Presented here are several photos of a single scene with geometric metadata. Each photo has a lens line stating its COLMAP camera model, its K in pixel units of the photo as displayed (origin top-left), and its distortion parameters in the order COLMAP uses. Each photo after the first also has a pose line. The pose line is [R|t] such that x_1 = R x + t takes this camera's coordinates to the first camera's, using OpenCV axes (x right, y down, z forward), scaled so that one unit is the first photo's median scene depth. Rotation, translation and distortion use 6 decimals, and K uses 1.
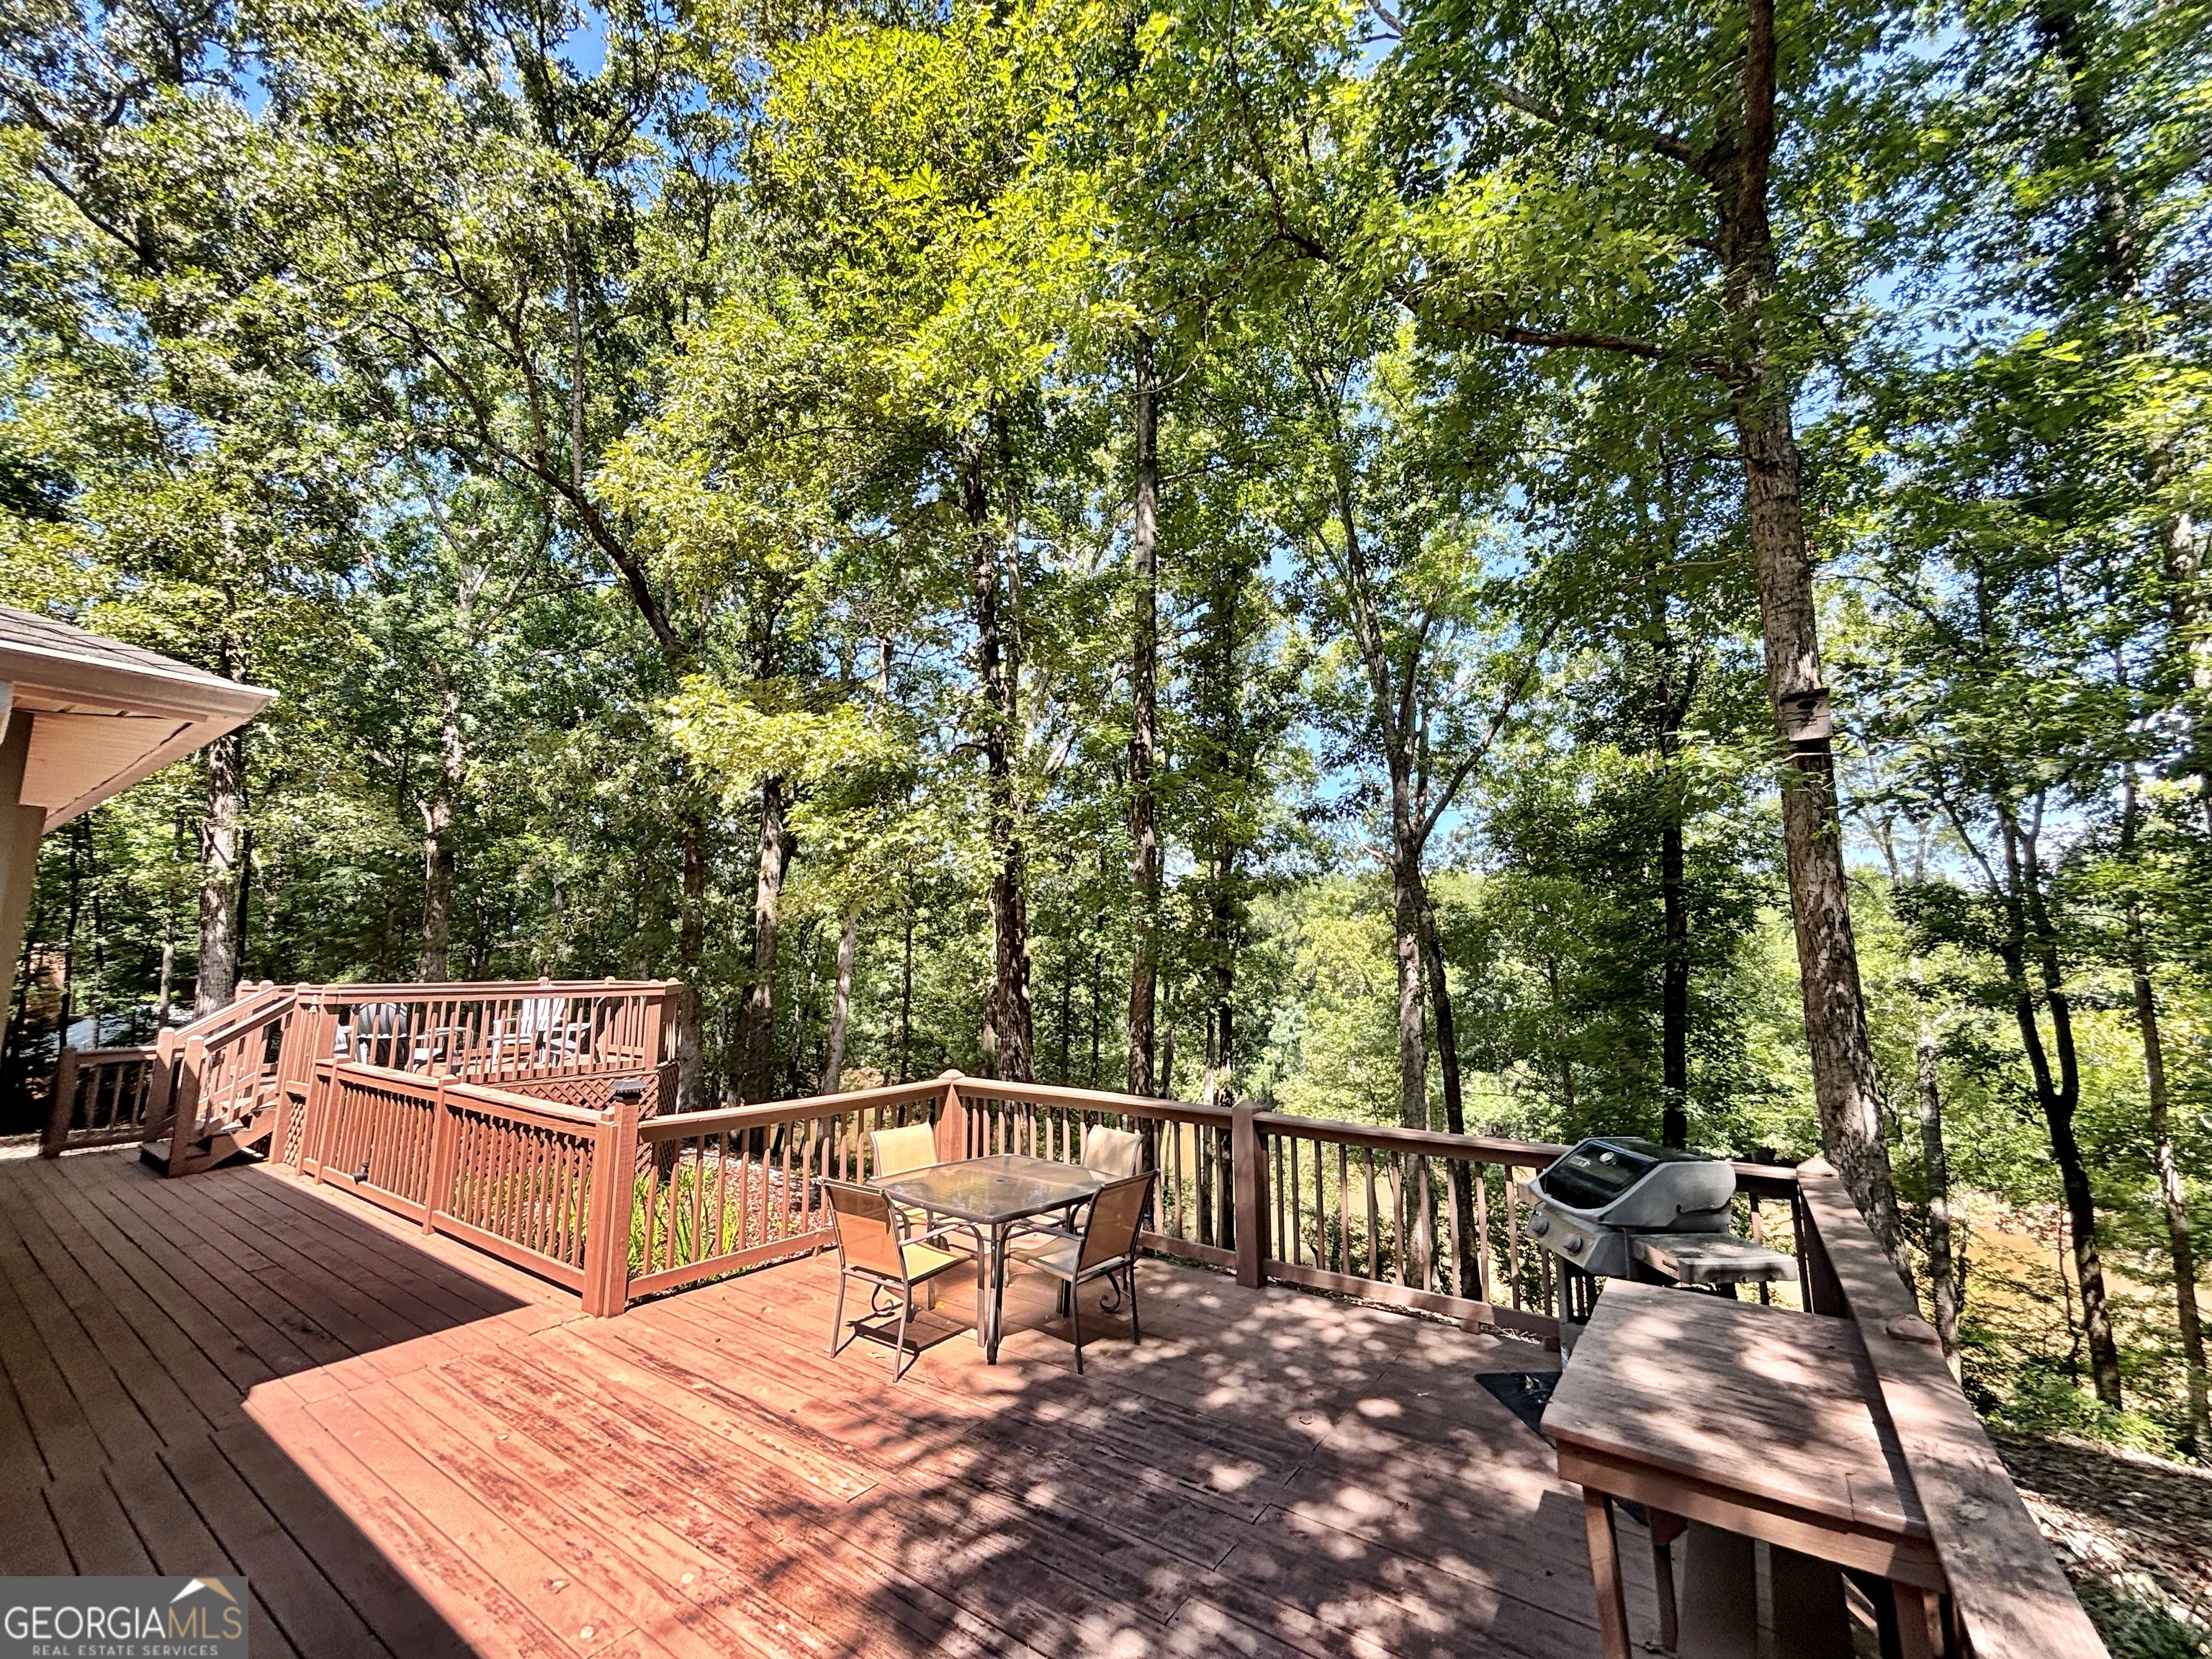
lens RADIAL K [[887.0, 0, 1101.7], [0, 887.0, 824.1], [0, 0, 1]] dist [0.000057, -0.001258]
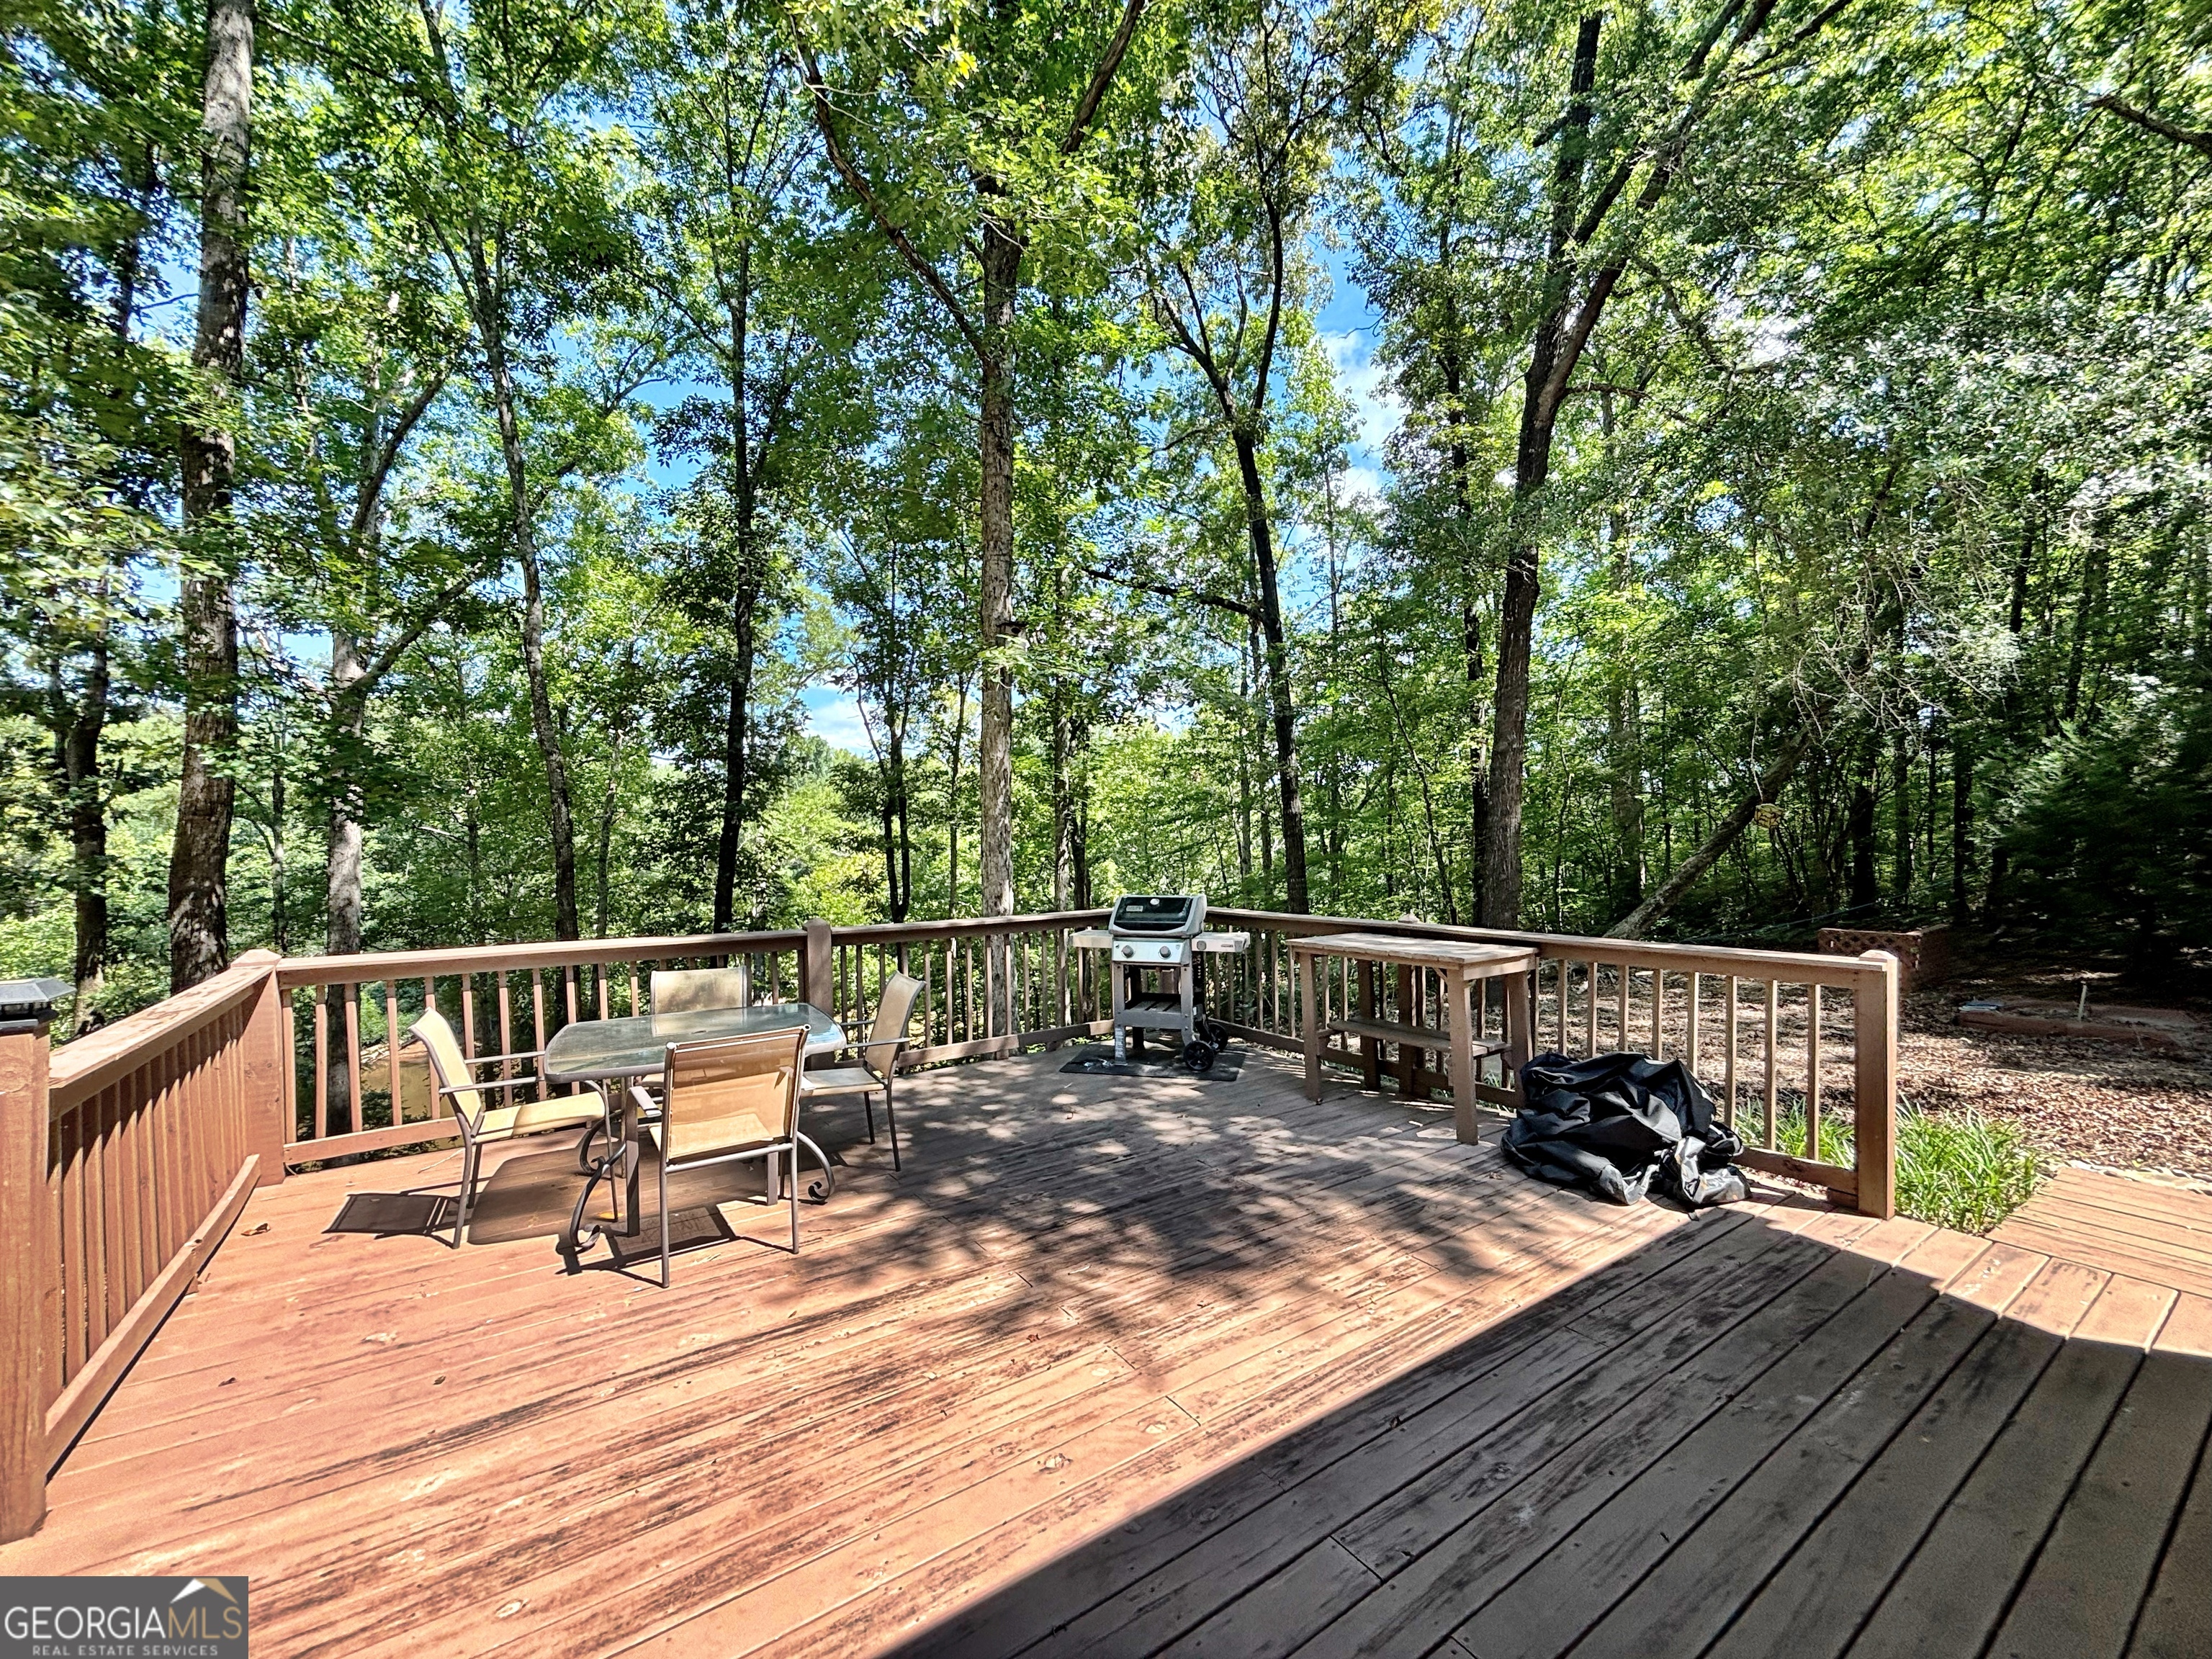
lens RADIAL K [[887.0, 0, 1098.9], [0, 887.0, 839.2], [0, 0, 1]] dist [0.000057, -0.001258]
pose [[0.358093, -0.012198, 0.933606, -0.942777], [-0.134437, 0.988822, 0.064484, 0.171789], [-0.923957, -0.148602, 0.352450, 0.539025]]
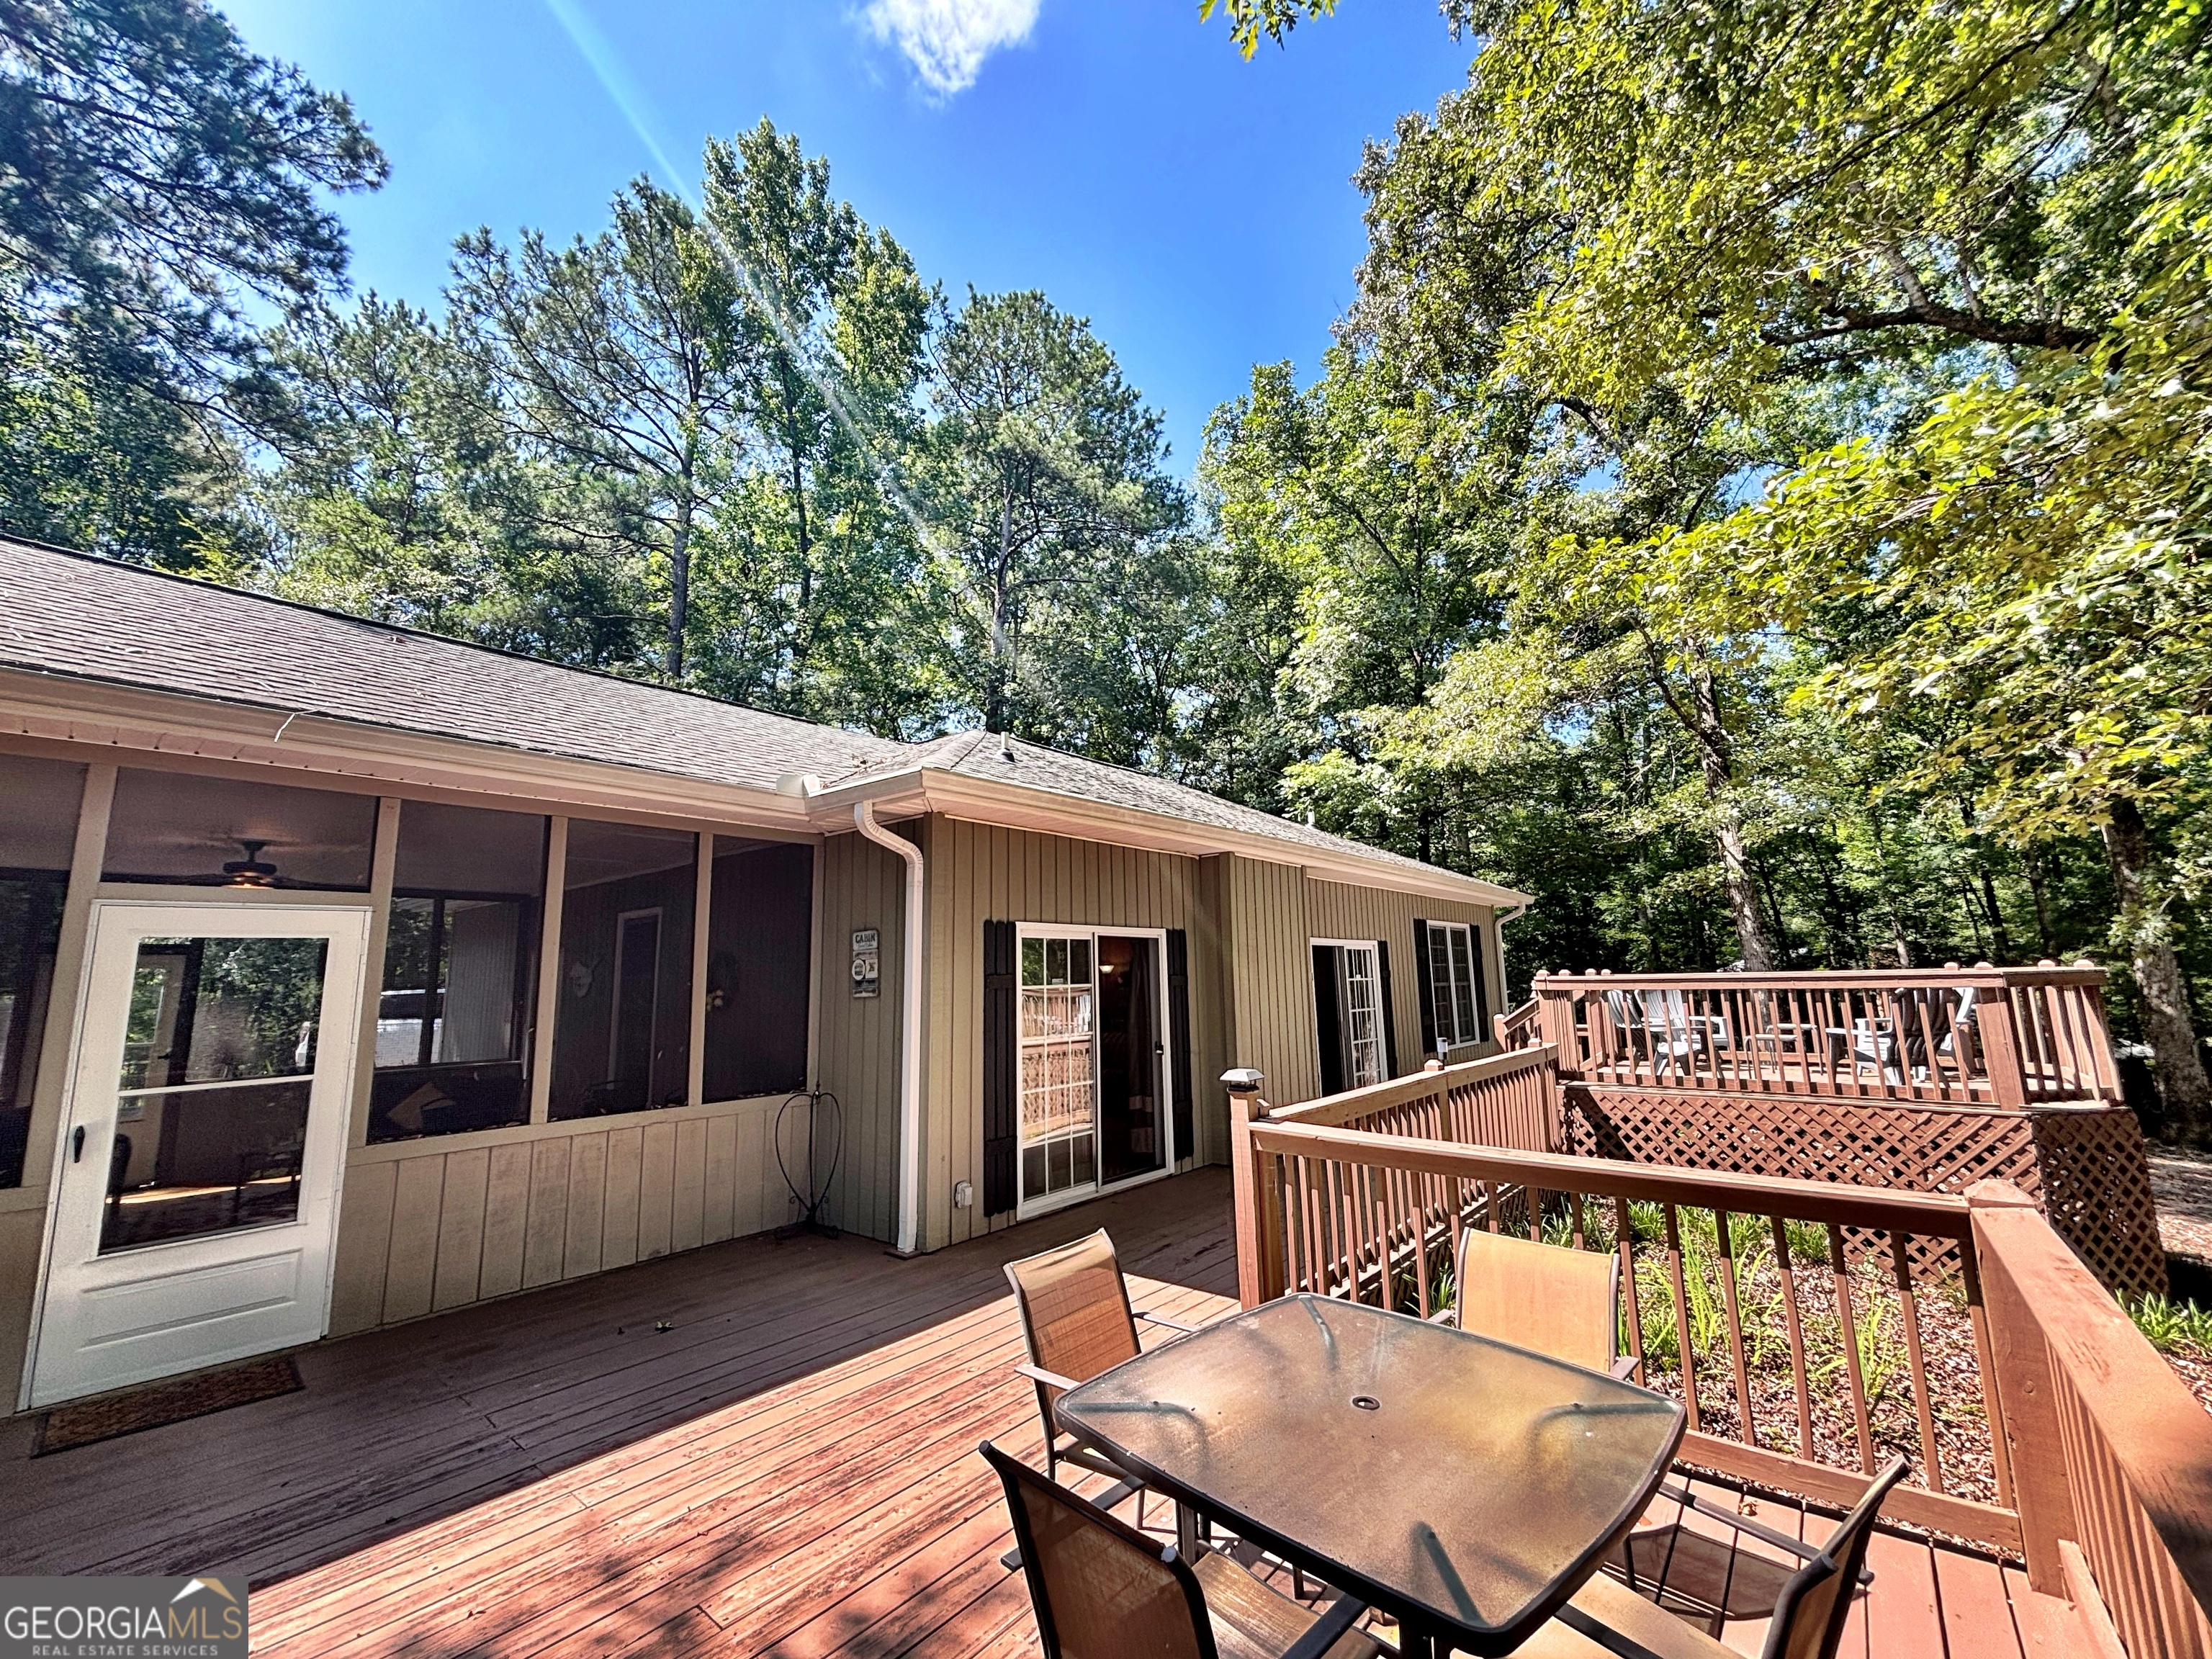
lens RADIAL K [[887.0, 0, 1101.7], [0, 887.0, 831.9], [0, 0, 1]] dist [0.000057, -0.001258]
pose [[-0.077518, -0.164062, -0.983399, 0.460347], [0.173198, 0.969154, -0.175338, 0.249472], [0.981832, -0.183915, -0.046712, 1.230400]]
